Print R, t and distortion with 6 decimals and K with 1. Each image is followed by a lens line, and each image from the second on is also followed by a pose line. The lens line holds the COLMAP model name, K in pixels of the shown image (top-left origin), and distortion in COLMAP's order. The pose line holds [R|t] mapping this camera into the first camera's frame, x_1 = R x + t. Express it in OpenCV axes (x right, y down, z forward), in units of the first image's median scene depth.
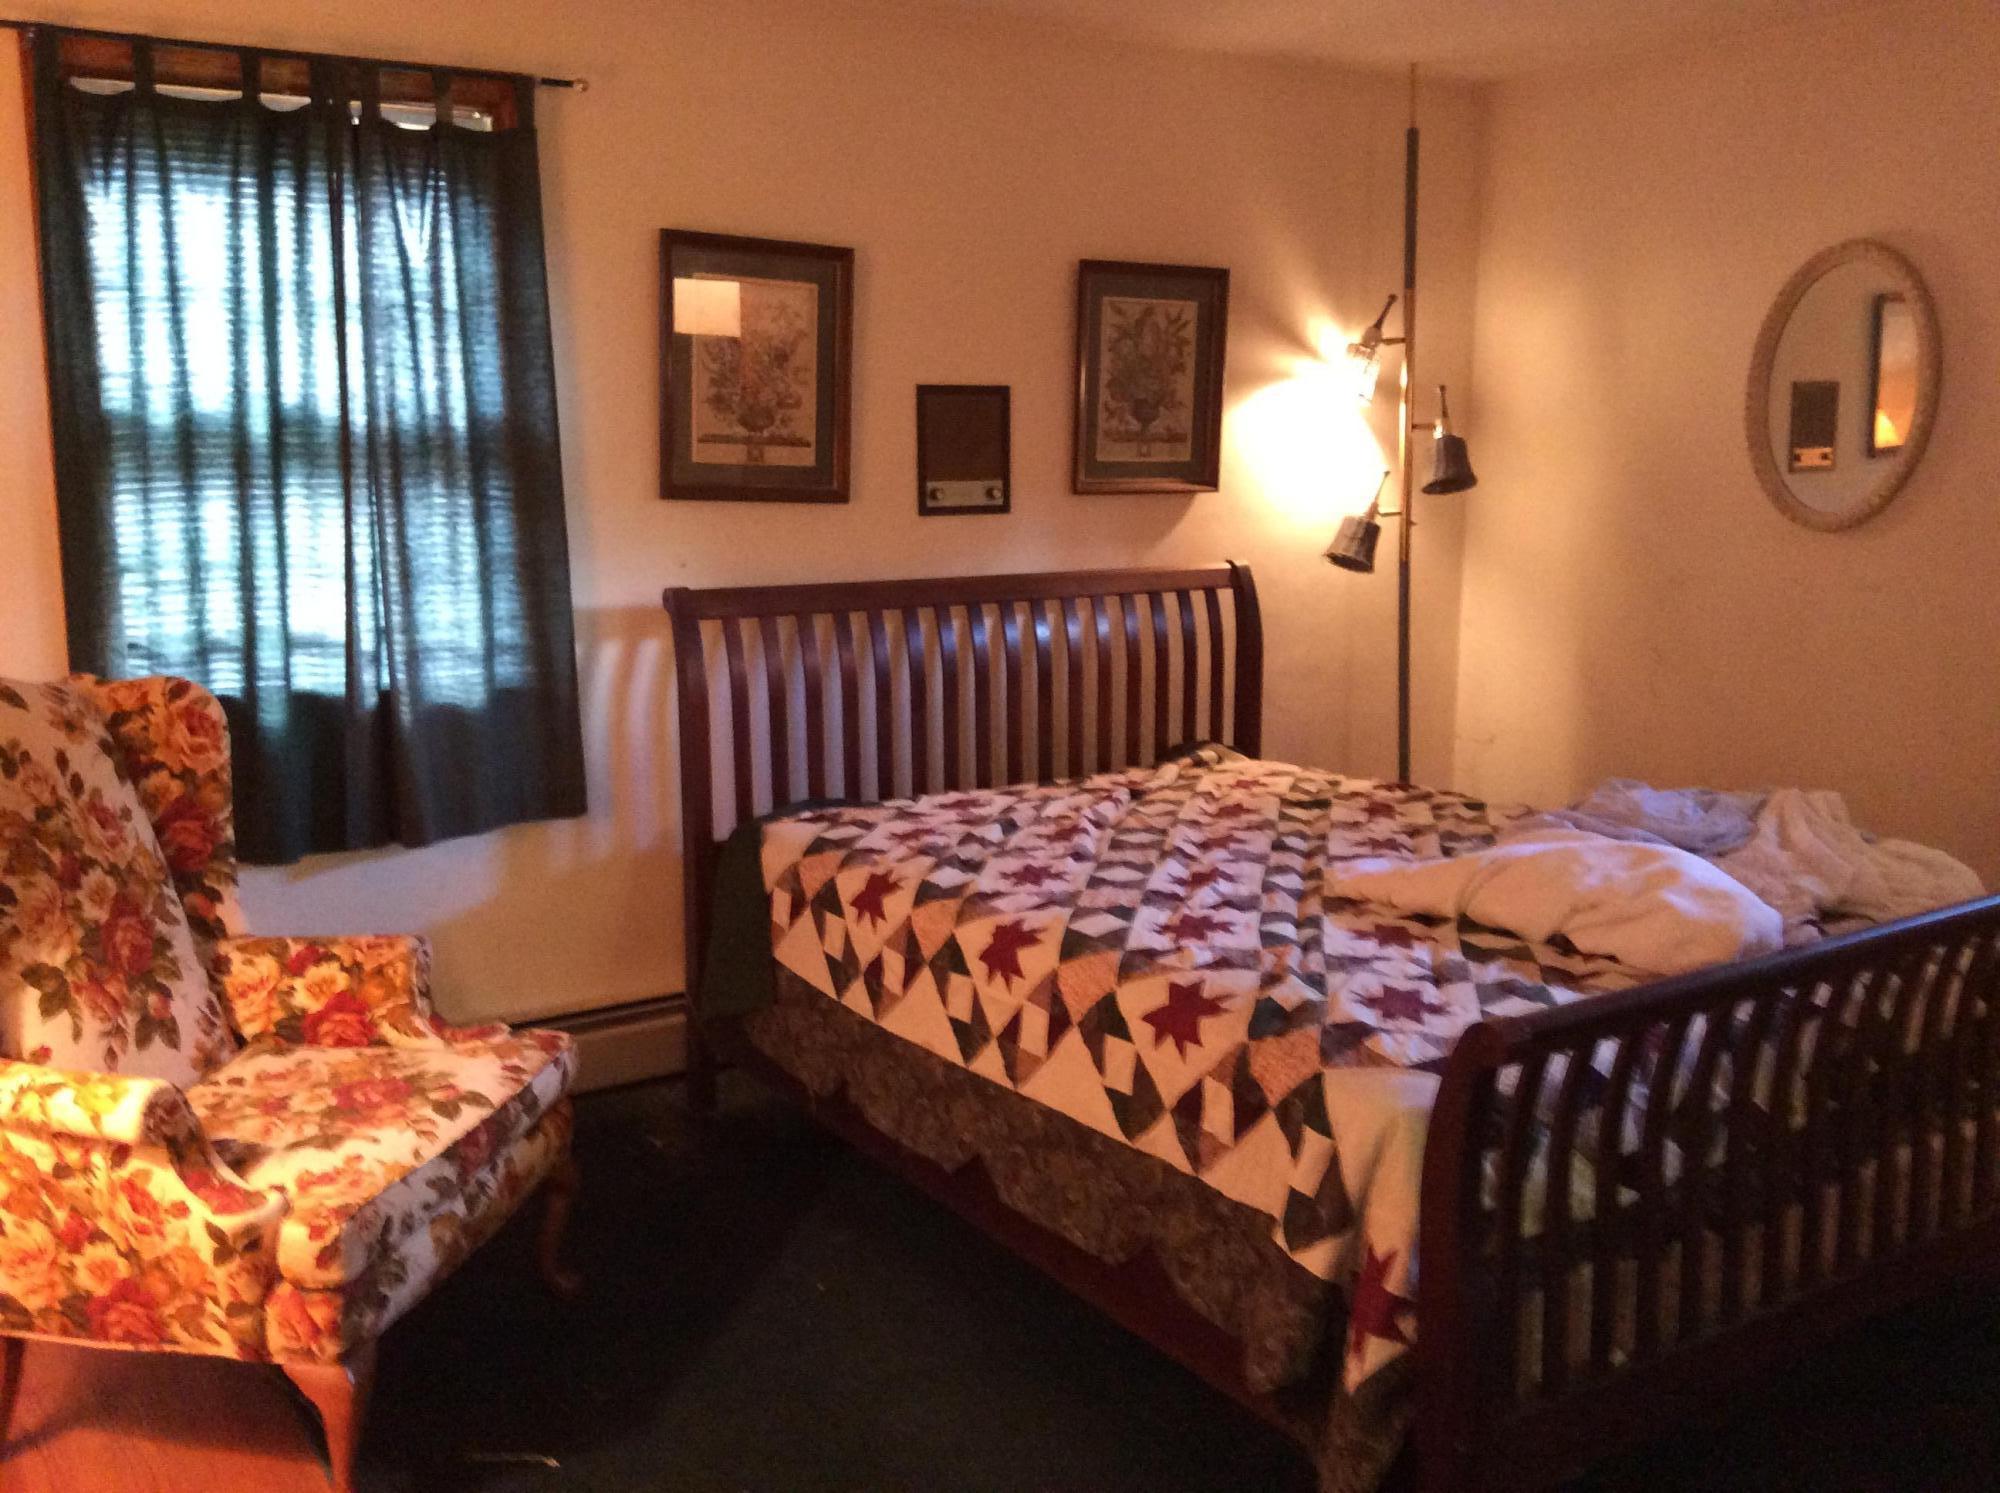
lens RADIAL K [[1925.9, 0, 1009.3], [0, 1925.9, 754.3], [0, 0, 1]] dist [0.017001, 0.000000]
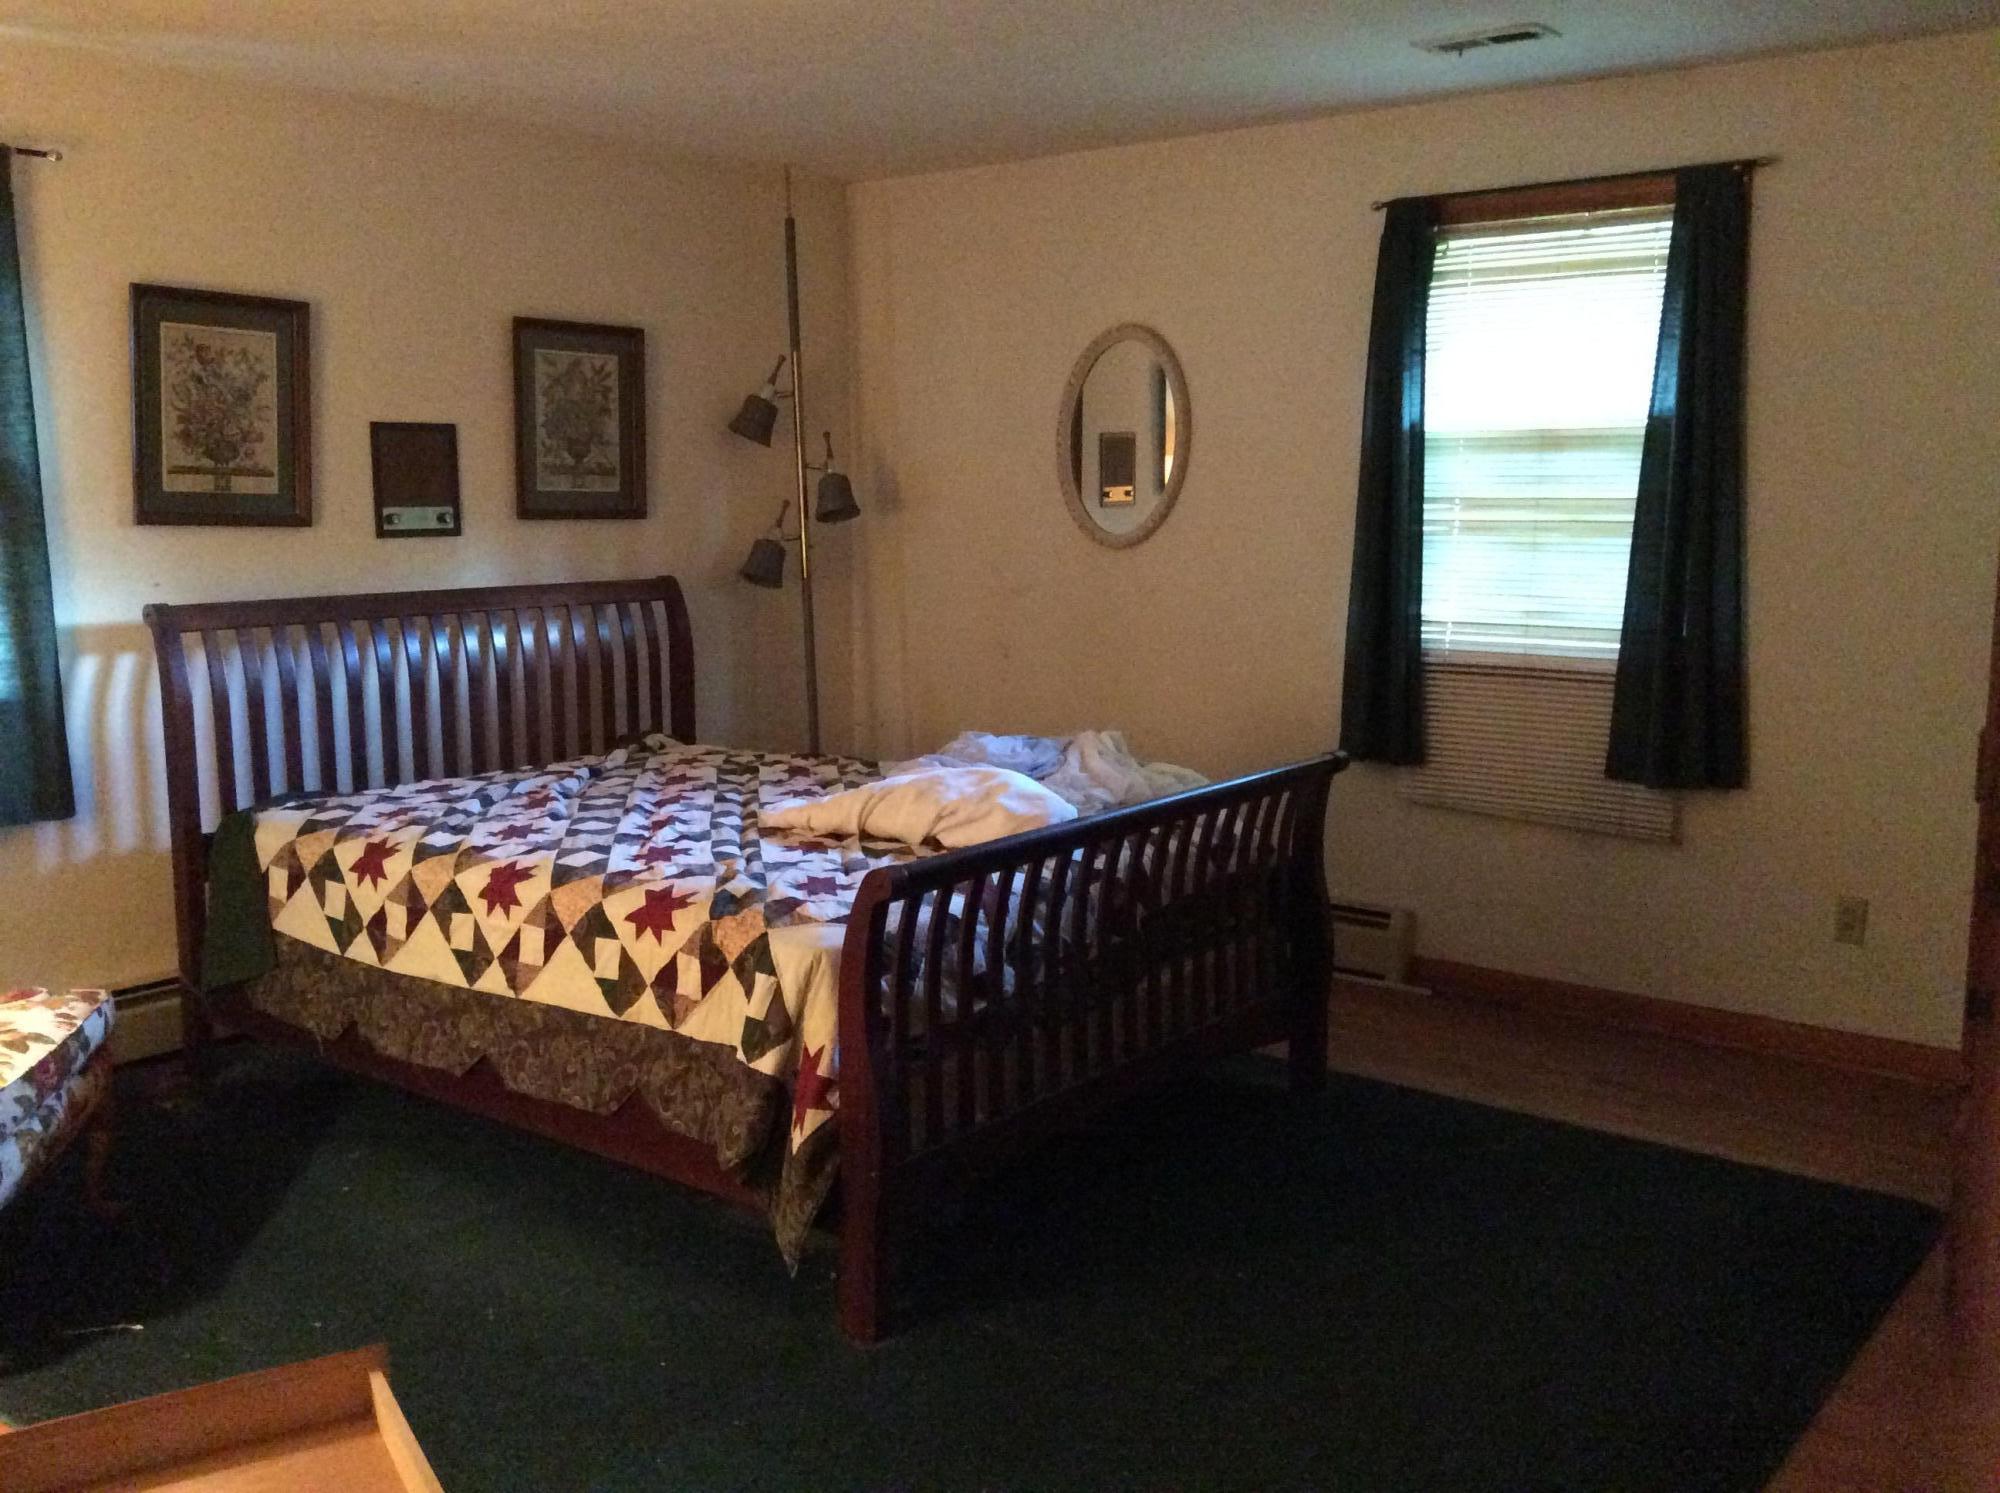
lens RADIAL K [[1925.9, 0, 1001.1], [0, 1925.9, 737.2], [0, 0, 1]] dist [0.017001, 0.000000]
pose [[0.954049, -0.033168, 0.297808, -0.063318], [0.040539, 0.999005, -0.018608, 0.042150], [-0.296894, 0.029826, 0.954444, -0.281726]]
